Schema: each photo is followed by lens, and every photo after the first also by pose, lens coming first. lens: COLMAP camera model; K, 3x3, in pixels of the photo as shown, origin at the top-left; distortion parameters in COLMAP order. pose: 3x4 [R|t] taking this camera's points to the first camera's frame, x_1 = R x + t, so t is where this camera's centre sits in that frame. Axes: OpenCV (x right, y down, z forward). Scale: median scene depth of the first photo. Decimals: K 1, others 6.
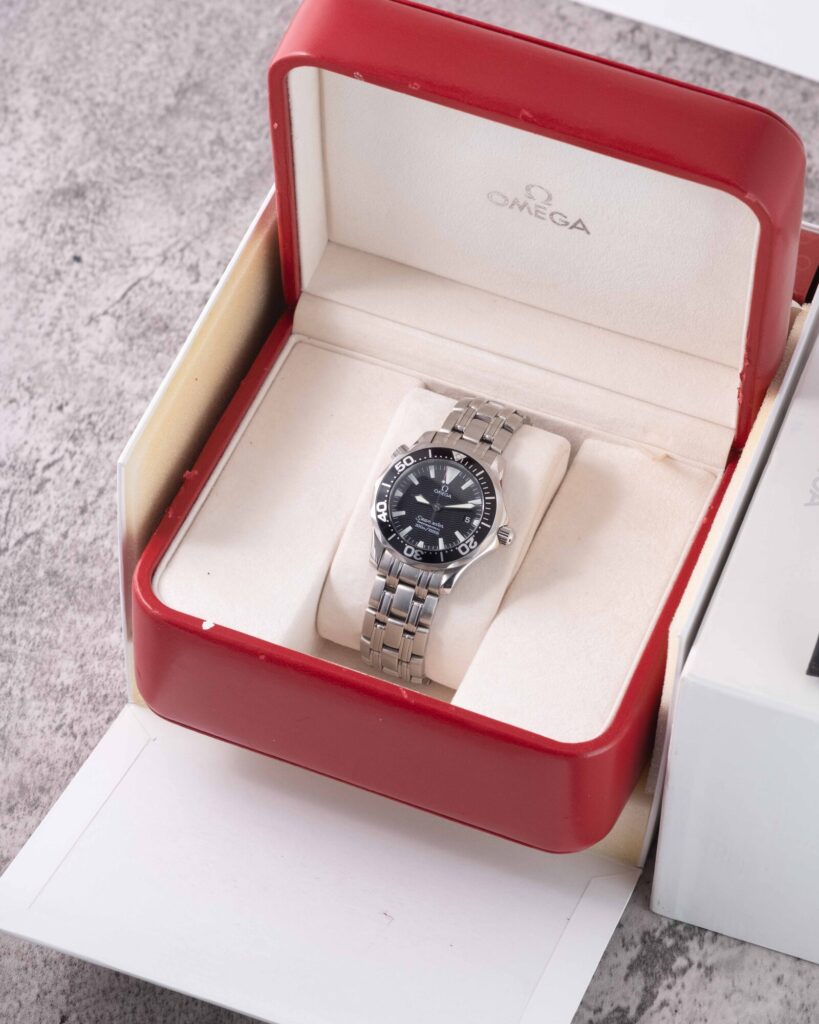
lens RADIAL K [[4609.3, 0, 409.7], [0, 4609.3, 512.1], [0, 0, 1]] dist [-0.287527, 0.000000]
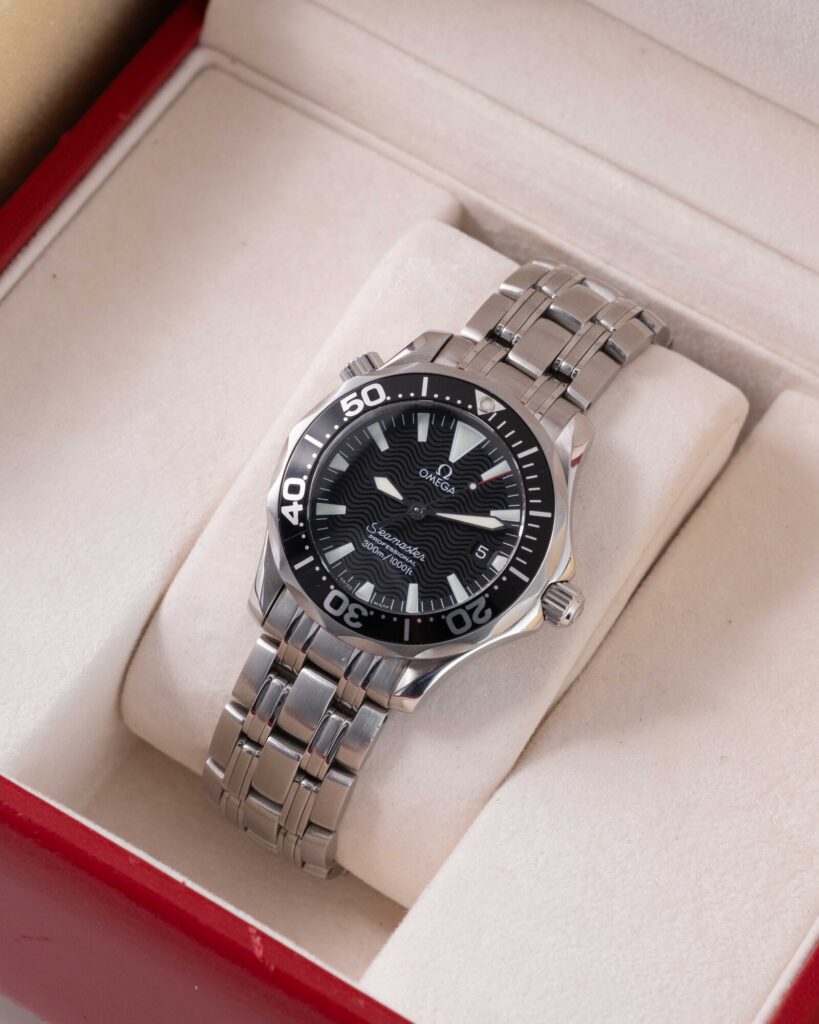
lens RADIAL K [[4609.3, 0, 409.3], [0, 4609.3, 511.4], [0, 0, 1]] dist [-0.287527, 0.000000]
pose [[0.983998, 0.173523, -0.040480, 0.022737], [-0.168429, 0.979948, 0.106456, -0.047420], [0.058141, -0.097934, 0.993493, 0.562524]]
